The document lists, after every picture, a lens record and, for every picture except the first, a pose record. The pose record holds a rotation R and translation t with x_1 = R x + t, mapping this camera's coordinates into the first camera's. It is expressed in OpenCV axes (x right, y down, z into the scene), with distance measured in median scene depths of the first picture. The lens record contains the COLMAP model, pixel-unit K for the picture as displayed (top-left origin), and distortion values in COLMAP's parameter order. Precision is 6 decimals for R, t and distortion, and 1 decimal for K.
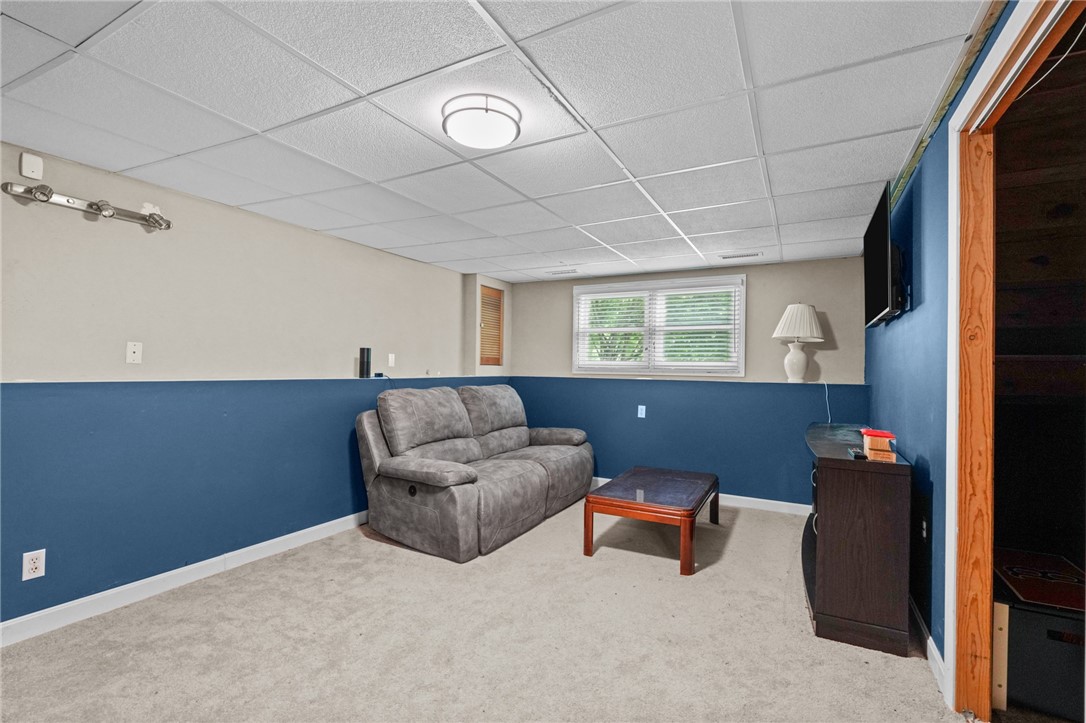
lens RADIAL K [[499.1, 0, 544.5], [0, 499.1, 364.6], [0, 0, 1]] dist [0.001981, 0.002266]
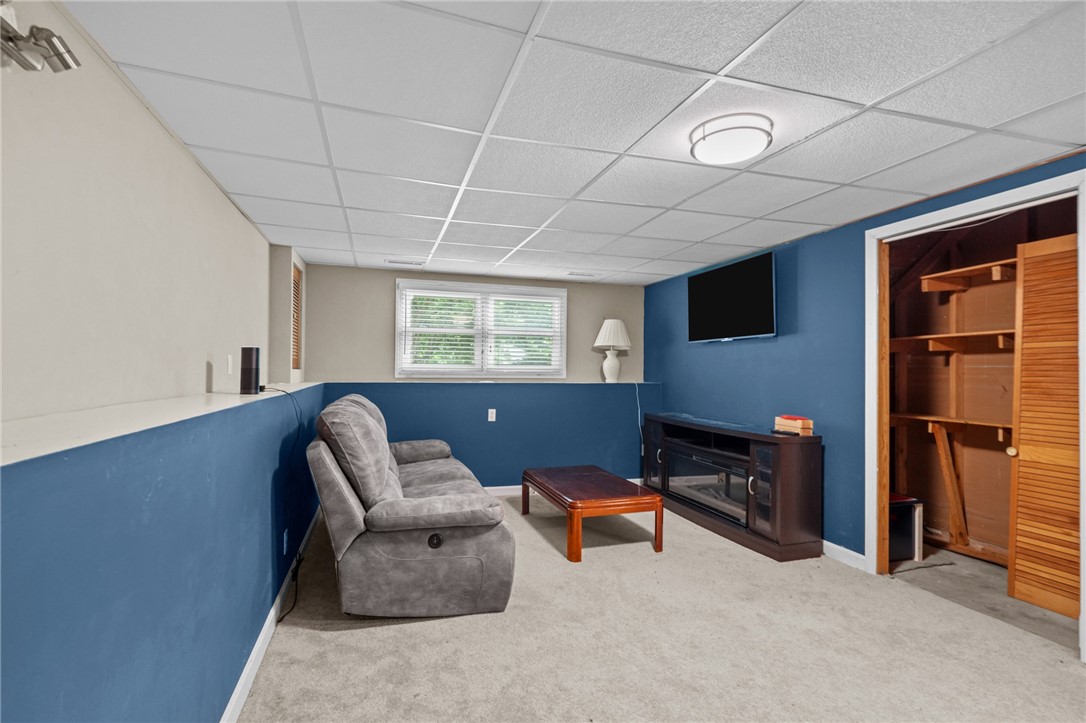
lens RADIAL K [[499.1, 0, 543.5], [0, 499.1, 362.5], [0, 0, 1]] dist [0.001981, 0.002266]
pose [[0.698100, 0.003296, 0.715993, -0.572442], [-0.004706, 0.999989, -0.000015, -0.015541], [-0.715985, -0.003359, 0.698108, 0.292094]]
